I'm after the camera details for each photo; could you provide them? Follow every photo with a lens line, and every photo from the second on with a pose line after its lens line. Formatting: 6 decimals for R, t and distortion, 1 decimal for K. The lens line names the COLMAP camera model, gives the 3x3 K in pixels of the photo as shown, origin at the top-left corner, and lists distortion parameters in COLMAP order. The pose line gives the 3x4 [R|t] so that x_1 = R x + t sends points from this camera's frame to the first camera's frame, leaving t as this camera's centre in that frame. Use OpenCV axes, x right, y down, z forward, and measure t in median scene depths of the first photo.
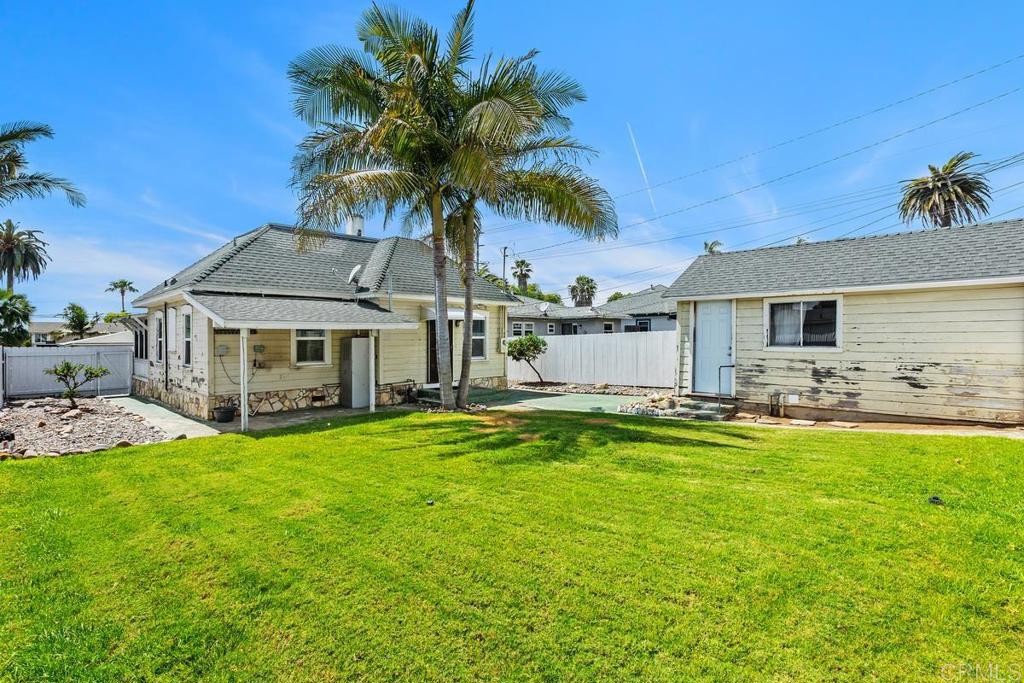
lens RADIAL K [[493.8, 0, 511.8], [0, 493.8, 322.7], [0, 0, 1]] dist [-0.011582, -0.000162]
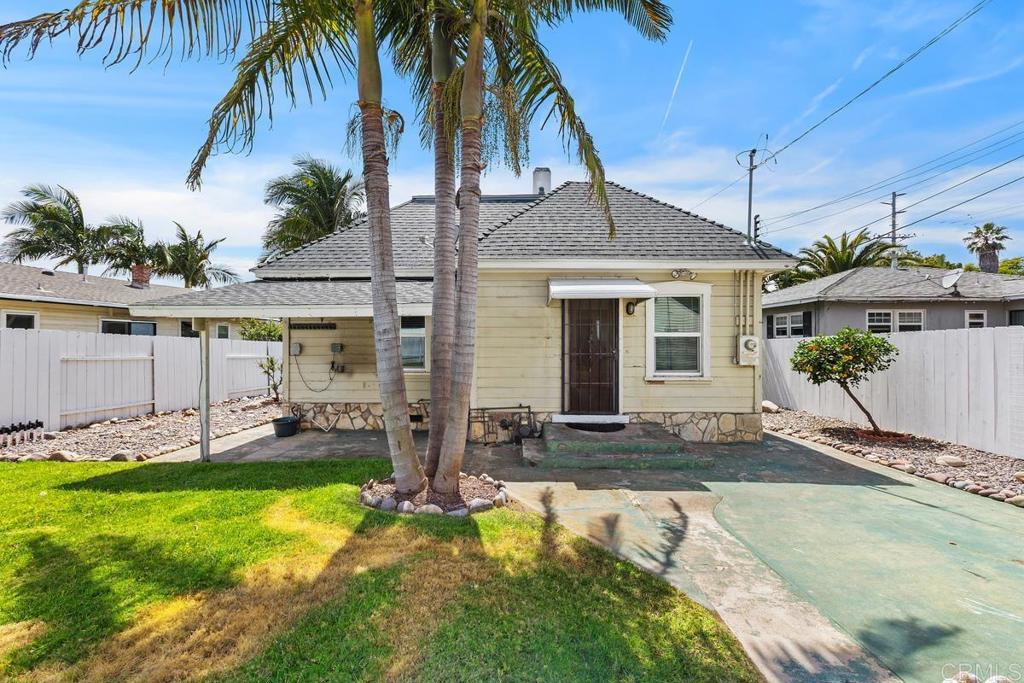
lens RADIAL K [[456.7, 0, 510.8], [0, 456.7, 335.3], [0, 0, 1]] dist [-0.001190, 0.000162]
pose [[0.681548, -0.002243, -0.731770, 0.179268], [0.016885, 0.999777, 0.012662, 0.023935], [0.731578, -0.020985, 0.681434, 0.595705]]
